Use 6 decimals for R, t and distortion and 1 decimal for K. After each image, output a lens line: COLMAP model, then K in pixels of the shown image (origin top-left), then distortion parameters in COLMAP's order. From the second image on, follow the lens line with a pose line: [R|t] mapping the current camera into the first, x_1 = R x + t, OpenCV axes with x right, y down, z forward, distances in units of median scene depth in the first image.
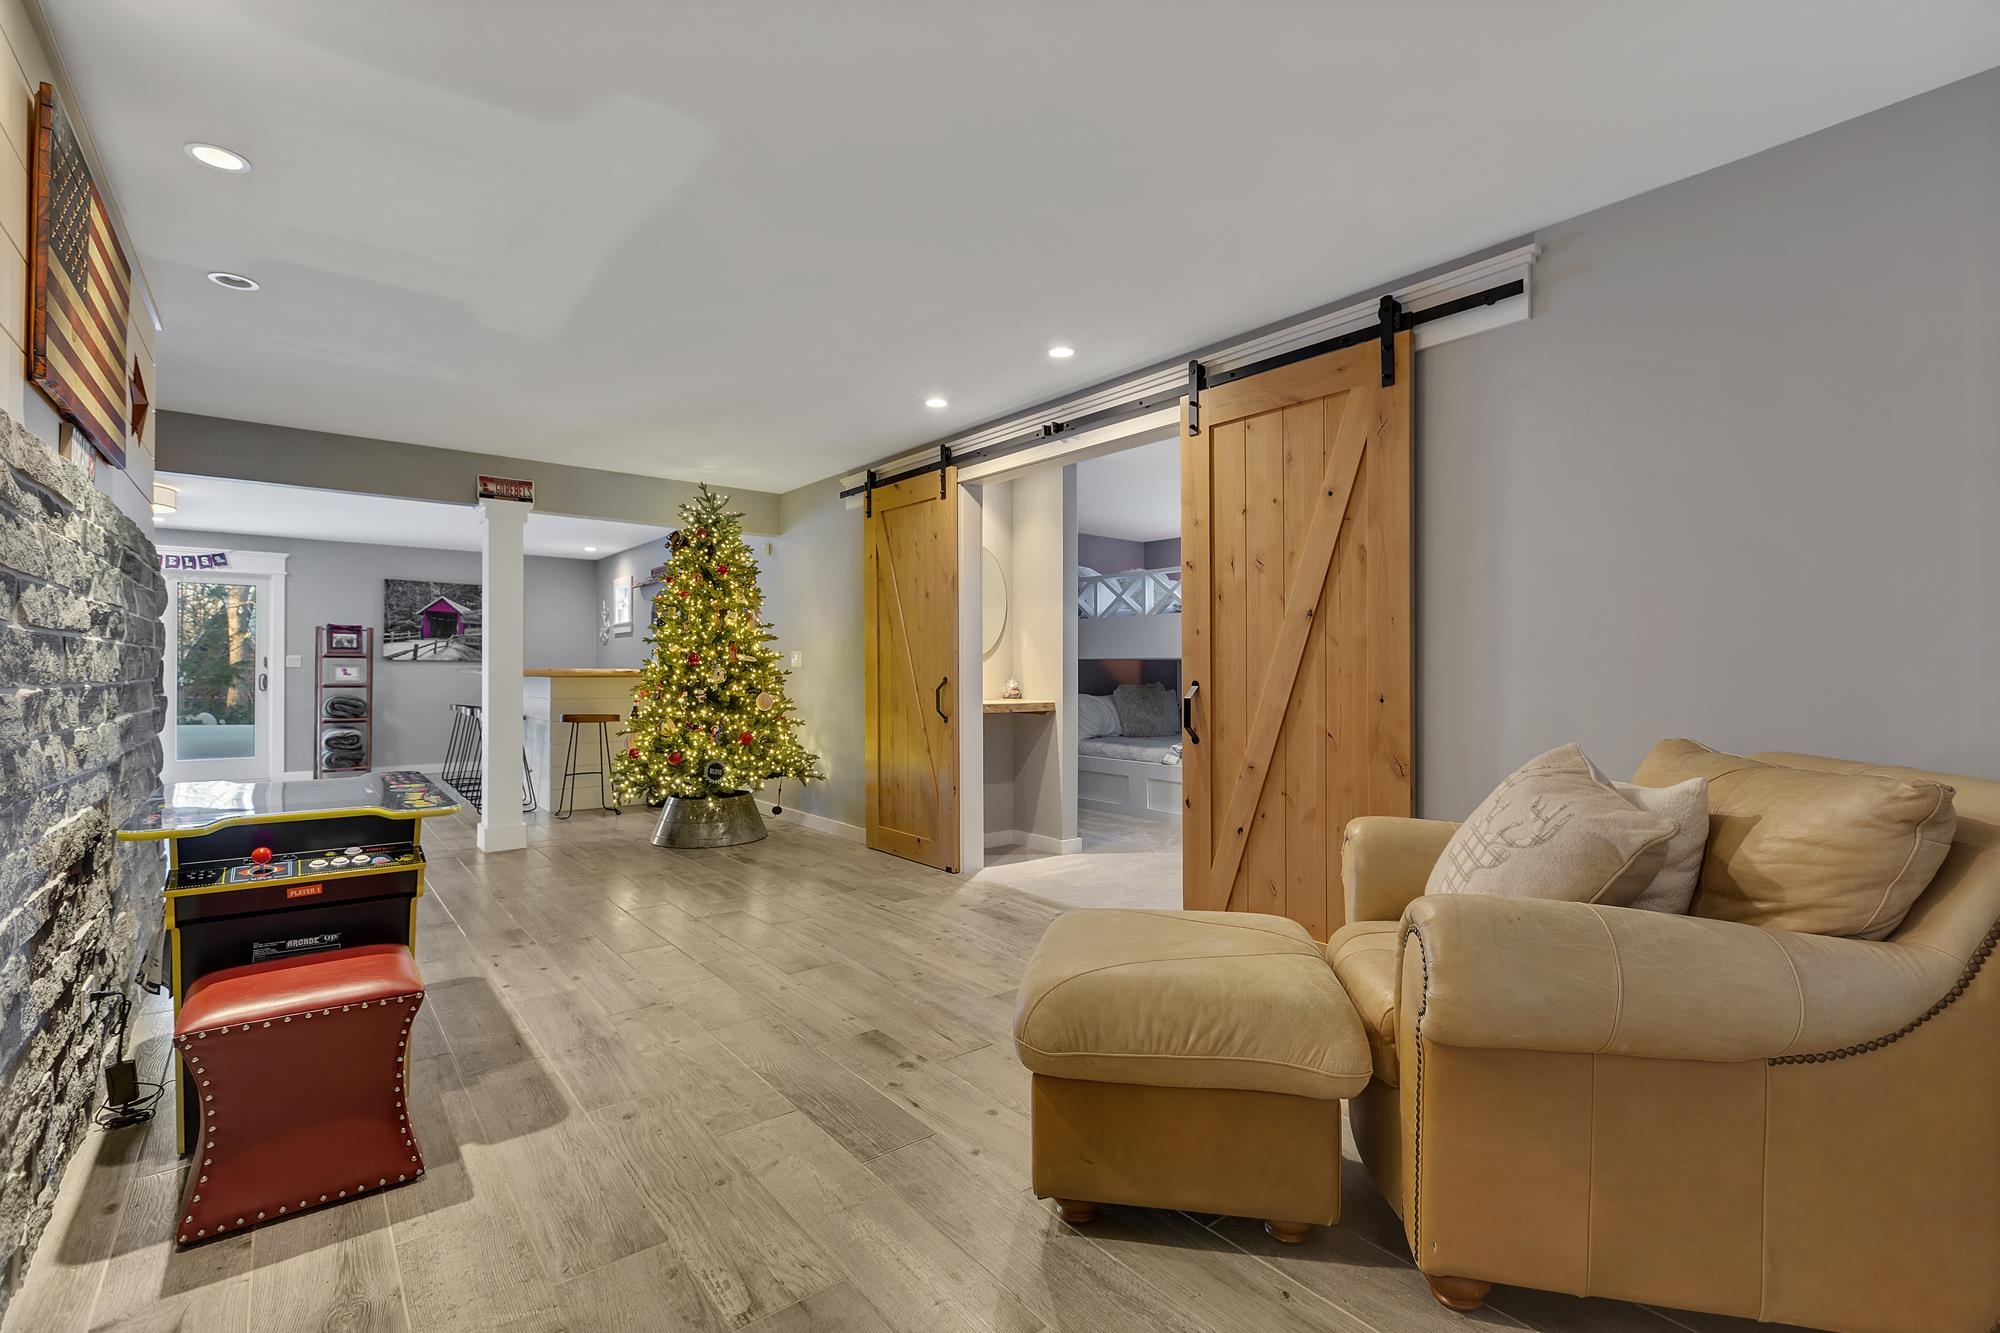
lens RADIAL K [[906.5, 0, 1000.0], [0, 906.5, 666.5], [0, 0, 1]] dist [0.000250, 0.001161]
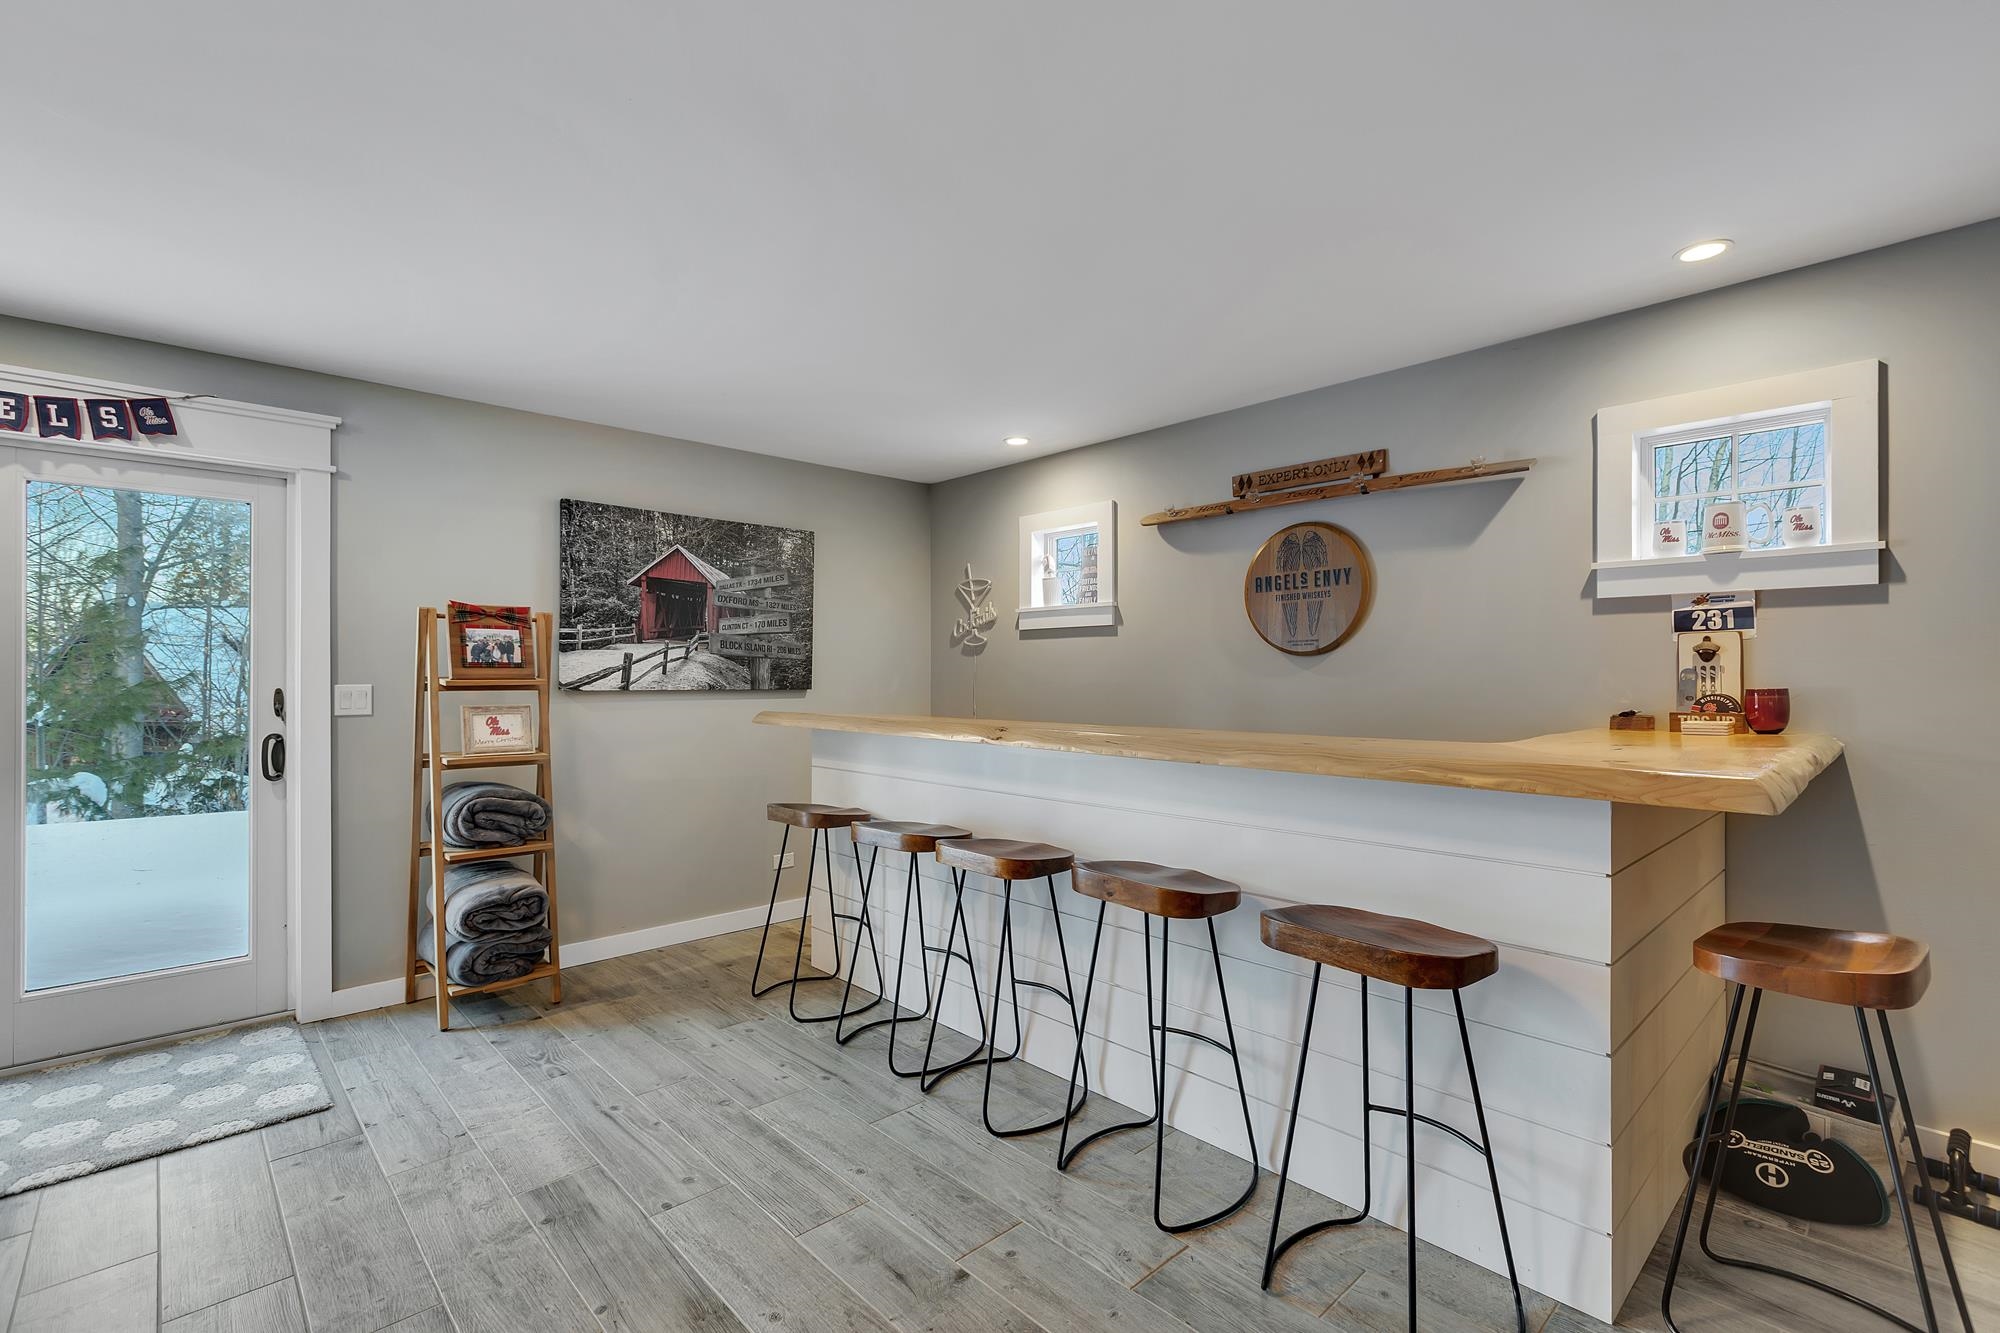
lens RADIAL K [[892.6, 0, 1002.5], [0, 892.6, 667.6], [0, 0, 1]] dist [0.000071, -0.000092]
pose [[0.996107, -0.002350, 0.088119, -0.543229], [0.002489, 0.999996, -0.001473, -0.018180], [-0.088116, 0.001686, 0.996109, 0.604800]]
